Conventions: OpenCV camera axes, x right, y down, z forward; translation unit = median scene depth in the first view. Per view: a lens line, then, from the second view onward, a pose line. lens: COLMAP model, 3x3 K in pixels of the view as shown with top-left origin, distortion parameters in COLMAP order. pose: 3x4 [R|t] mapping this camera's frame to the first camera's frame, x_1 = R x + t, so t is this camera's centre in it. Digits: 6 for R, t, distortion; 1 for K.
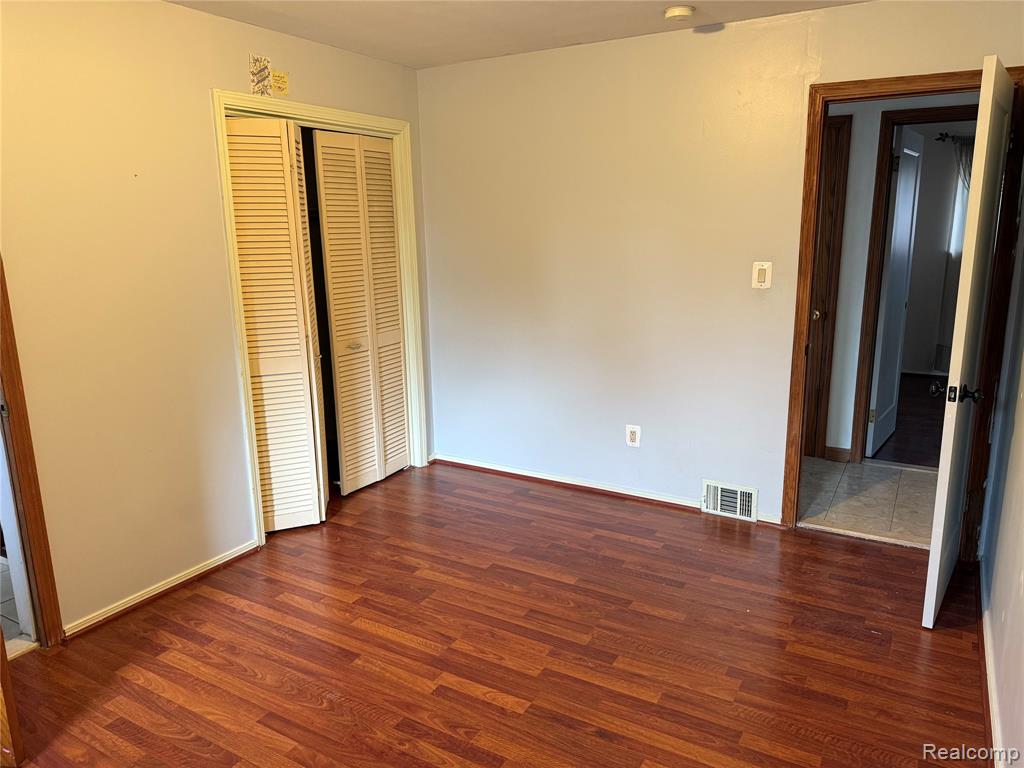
lens RADIAL K [[727.0, 0, 512.3], [0, 727.0, 382.3], [0, 0, 1]] dist [0.039621, -0.055577]
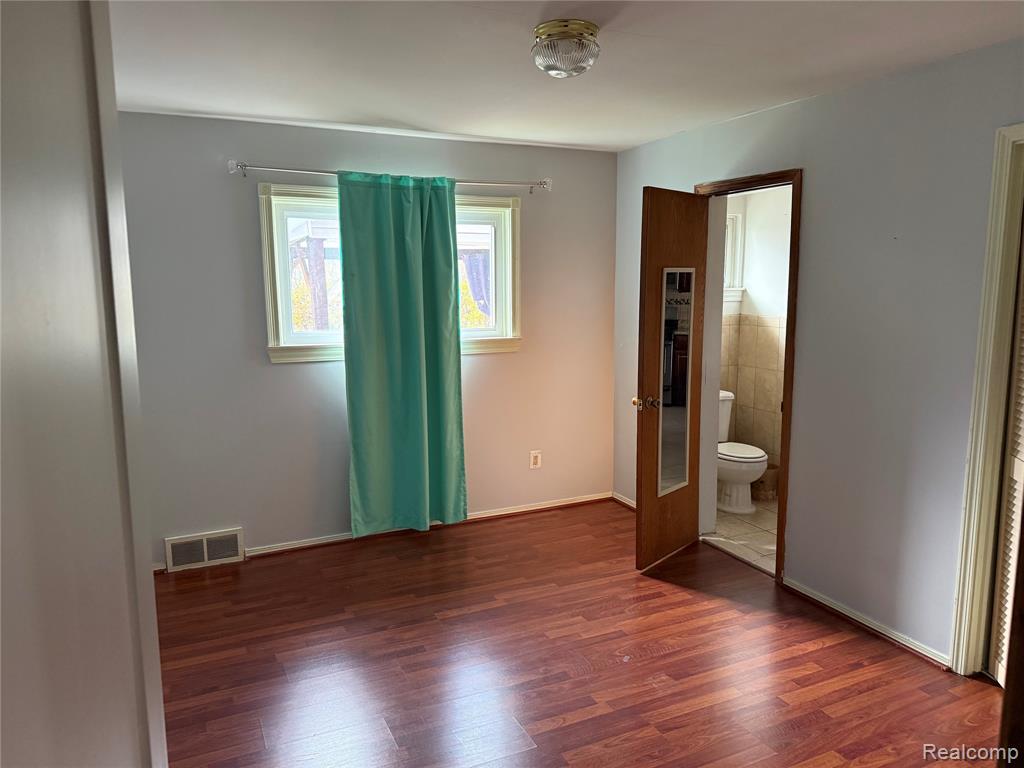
lens RADIAL K [[727.0, 0, 513.0], [0, 727.0, 384.2], [0, 0, 1]] dist [0.039621, -0.055577]
pose [[-0.567110, 0.134435, -0.812597, 0.725345], [-0.169194, 0.946535, 0.274674, -0.287959], [0.806077, 0.293256, -0.514043, 1.202122]]
